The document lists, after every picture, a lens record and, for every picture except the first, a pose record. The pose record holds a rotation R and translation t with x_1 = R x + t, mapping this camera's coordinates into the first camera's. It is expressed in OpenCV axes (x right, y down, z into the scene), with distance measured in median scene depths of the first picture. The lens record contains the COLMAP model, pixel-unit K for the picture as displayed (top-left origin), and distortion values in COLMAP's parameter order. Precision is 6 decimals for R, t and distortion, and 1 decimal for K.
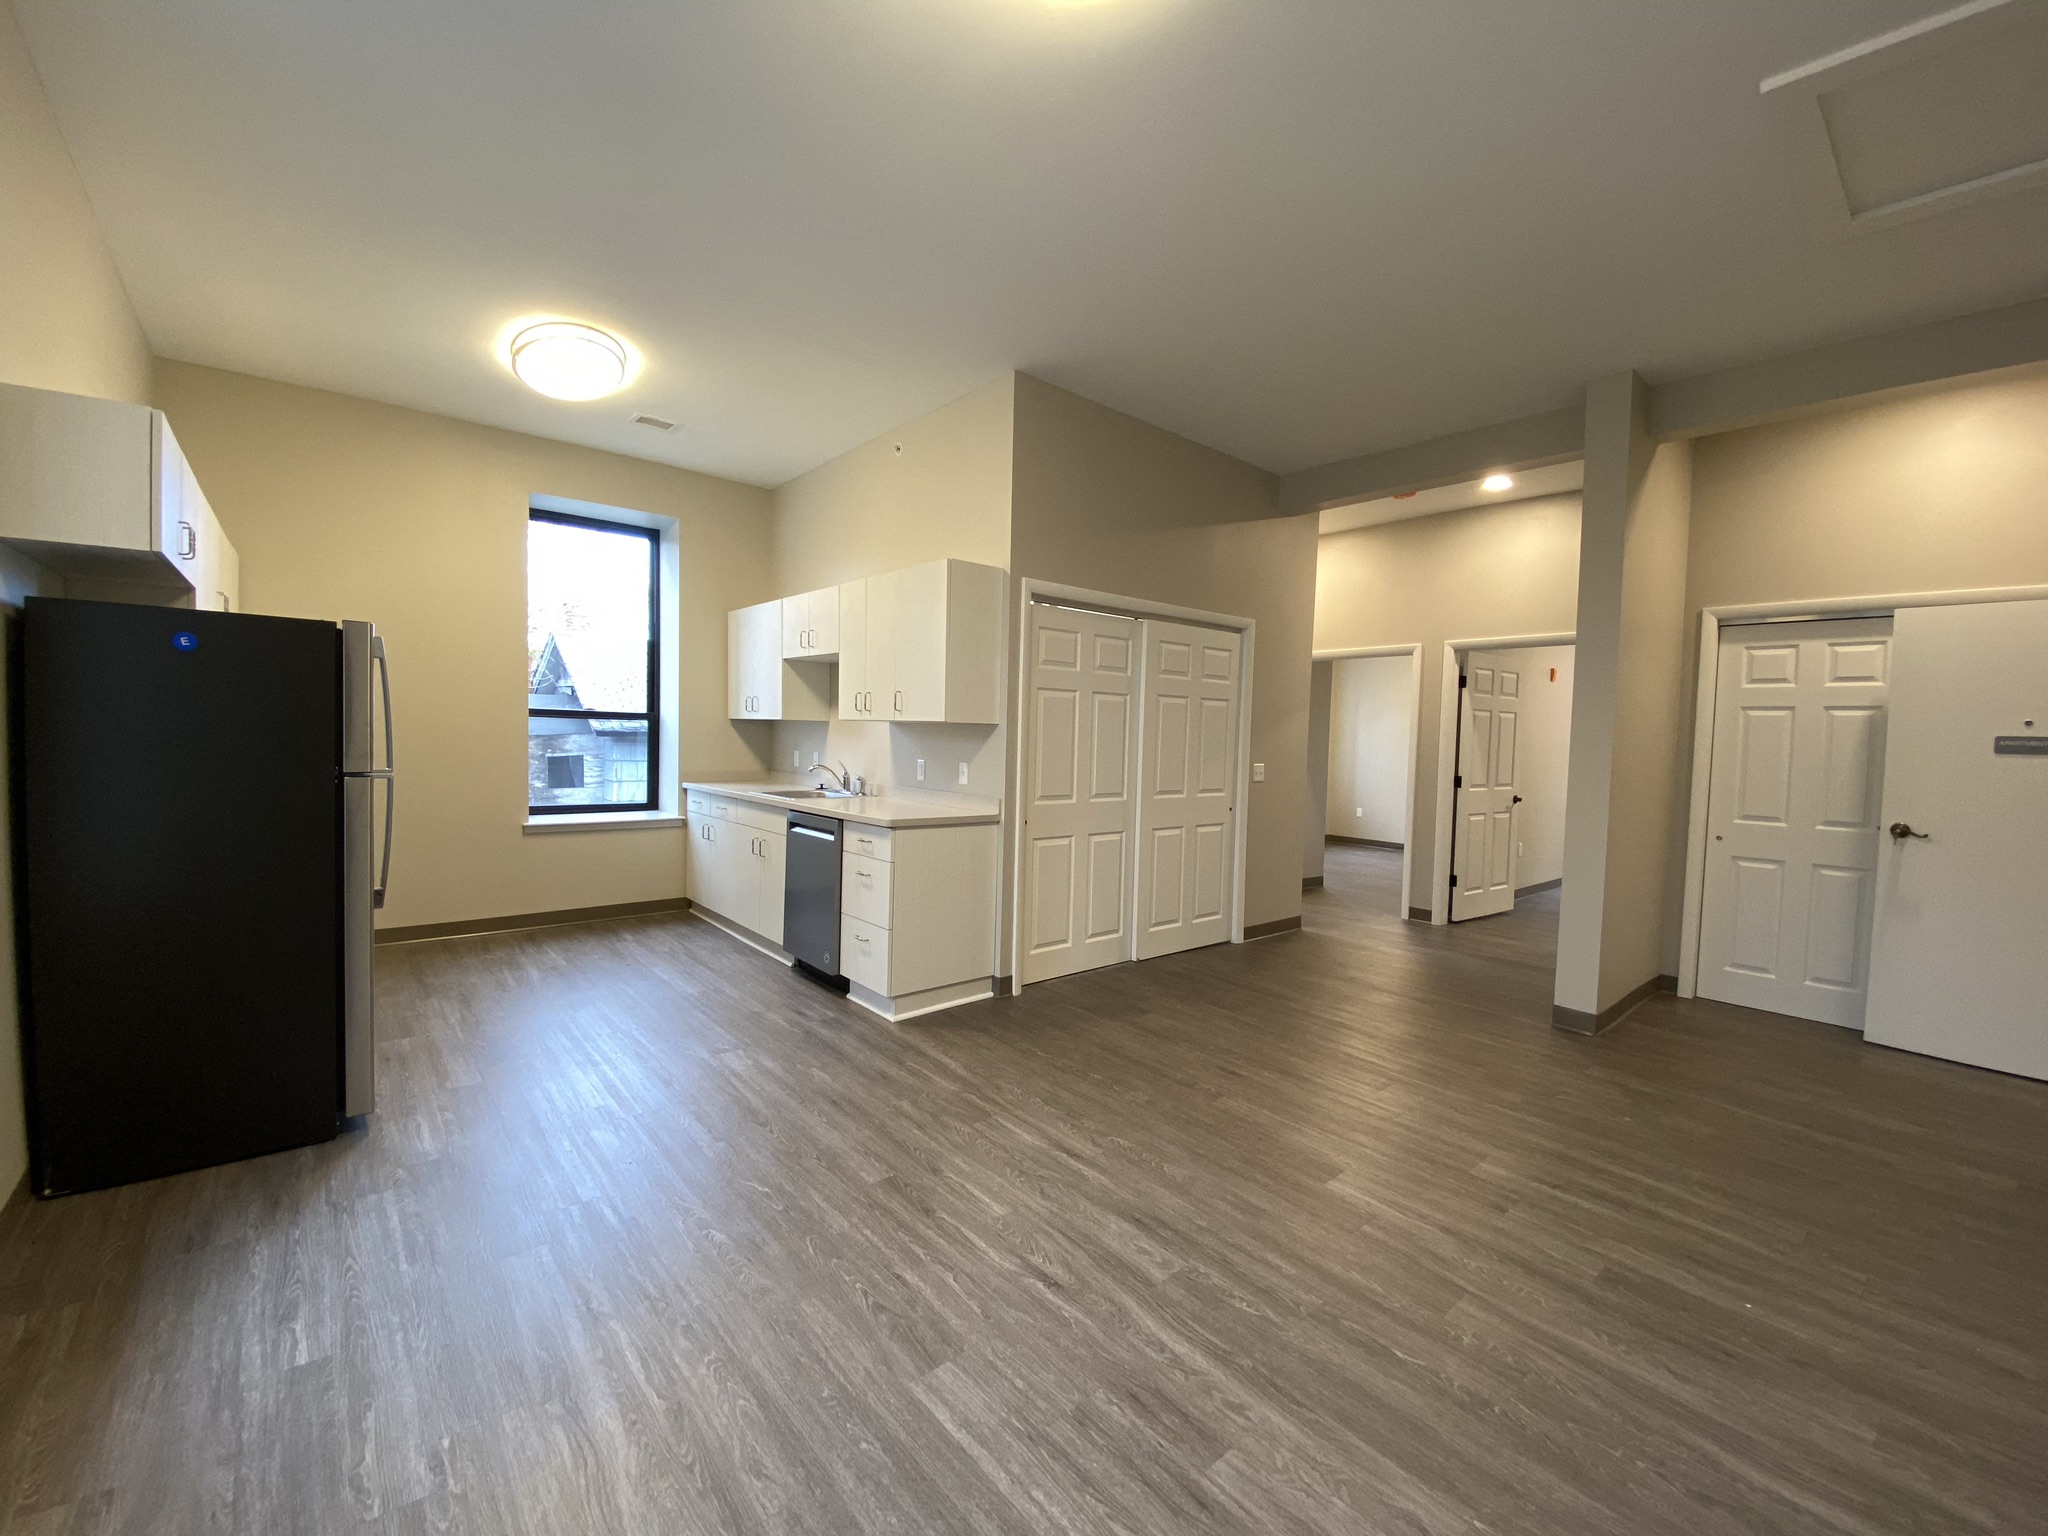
lens RADIAL K [[805.9, 0, 1082.8], [0, 805.9, 767.5], [0, 0, 1]] dist [-0.000272, -0.000067]
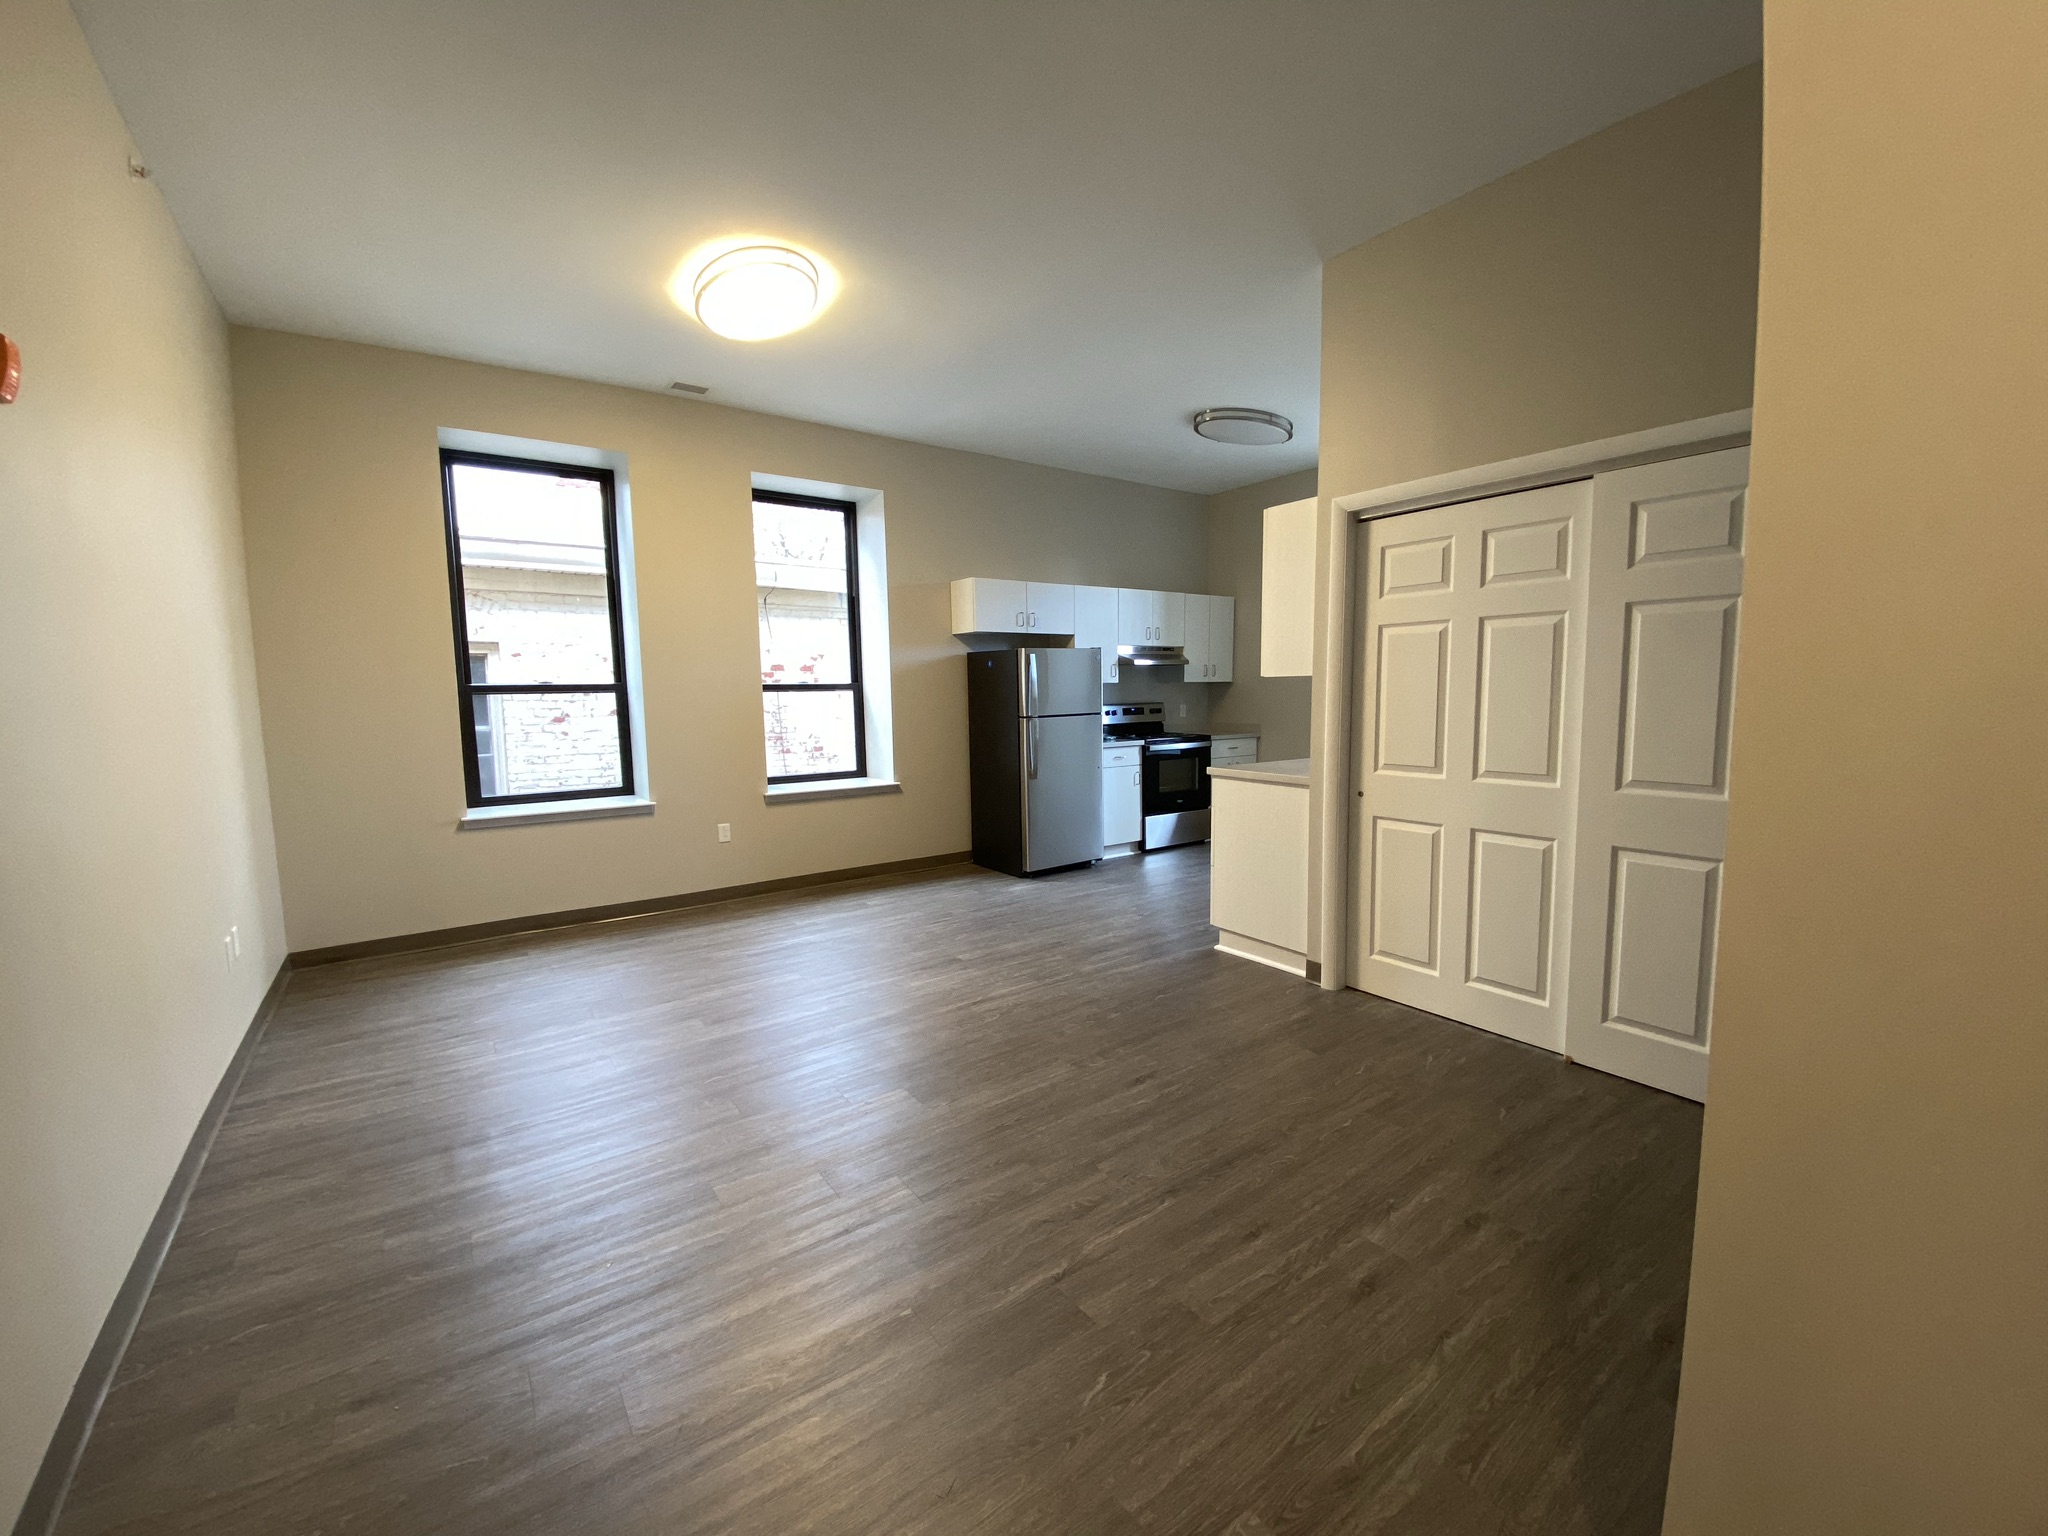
lens RADIAL K [[842.0, 0, 1026.4], [0, 842.0, 778.0], [0, 0, 1]] dist [-0.001642, -0.000396]
pose [[-0.147112, 0.077286, -0.986096, 0.919145], [-0.031594, 0.996067, 0.082781, -0.009927], [0.988615, 0.043333, -0.144092, 0.873165]]
